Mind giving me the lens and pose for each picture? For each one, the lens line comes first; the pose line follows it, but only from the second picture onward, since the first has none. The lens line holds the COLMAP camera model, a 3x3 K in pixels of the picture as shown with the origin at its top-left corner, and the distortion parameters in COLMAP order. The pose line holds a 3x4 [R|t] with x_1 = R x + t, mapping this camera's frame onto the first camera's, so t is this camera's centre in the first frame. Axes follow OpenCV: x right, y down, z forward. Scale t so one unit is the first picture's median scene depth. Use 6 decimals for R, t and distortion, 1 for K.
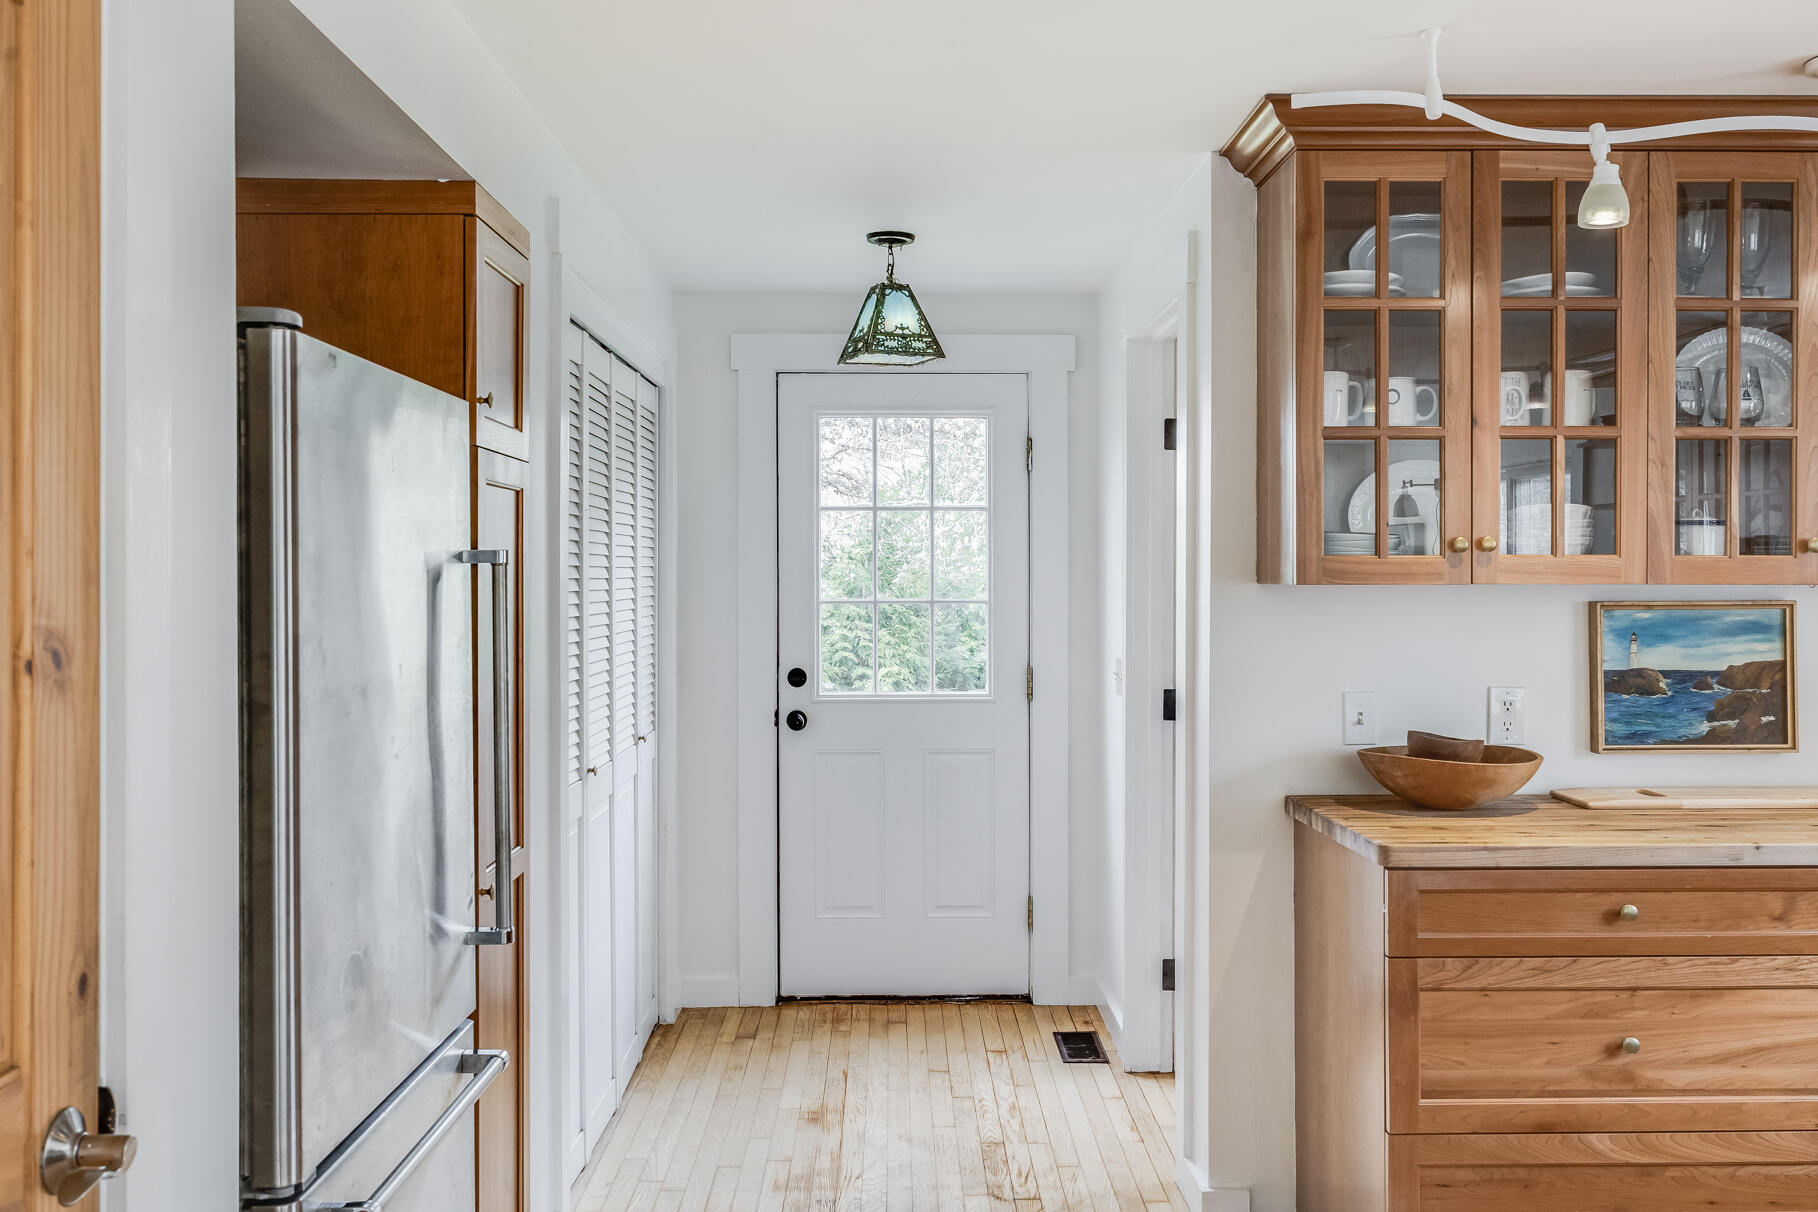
lens RADIAL K [[1526.3, 0, 909.0], [0, 1526.3, 606.0], [0, 0, 1]] dist [-0.009444, -0.003323]
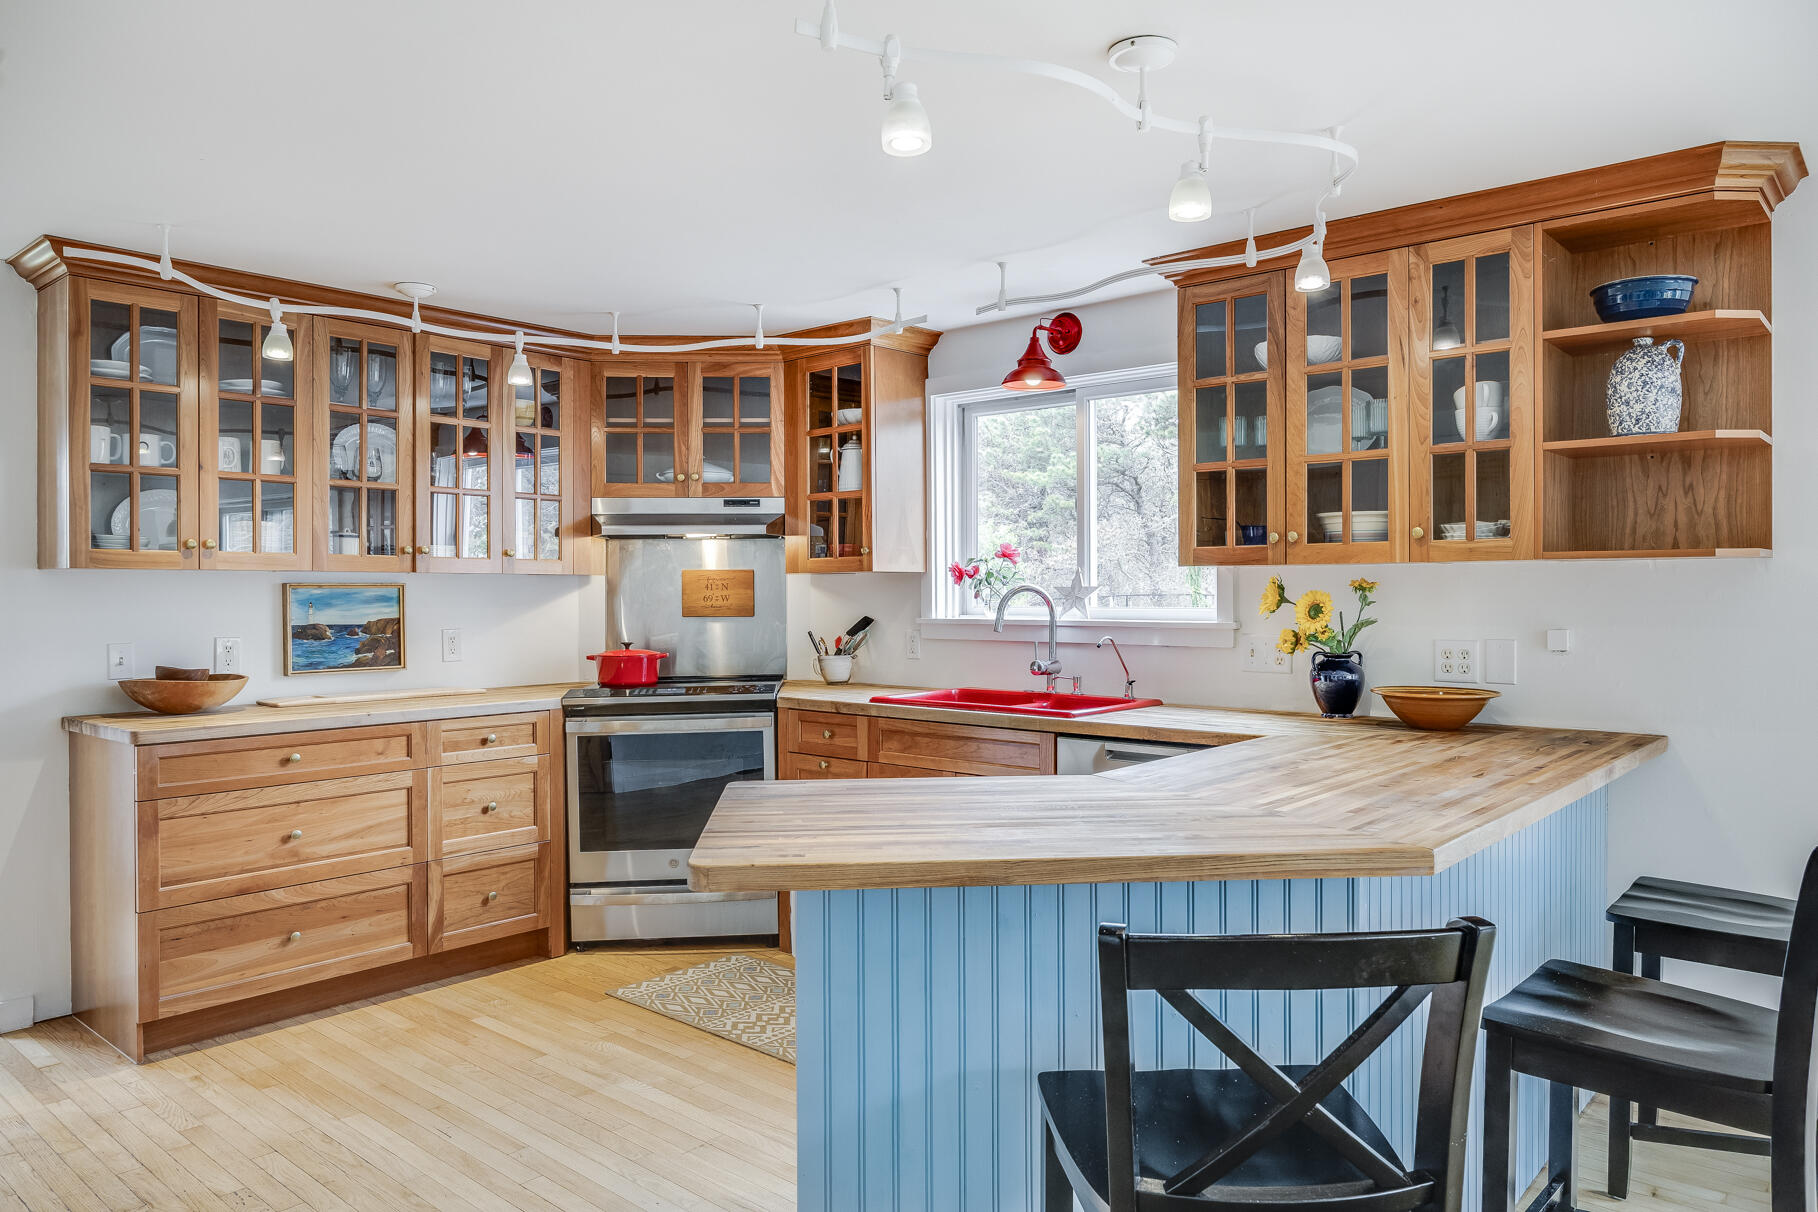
lens RADIAL K [[1226.7, 0, 888.0], [0, 1226.7, 589.8], [0, 0, 1]] dist [0.004381, -0.001955]
pose [[0.674662, 0.002583, 0.738122, -0.088604], [0.013503, 0.999783, -0.015841, 0.036383], [-0.738003, 0.020654, 0.674481, -0.384095]]
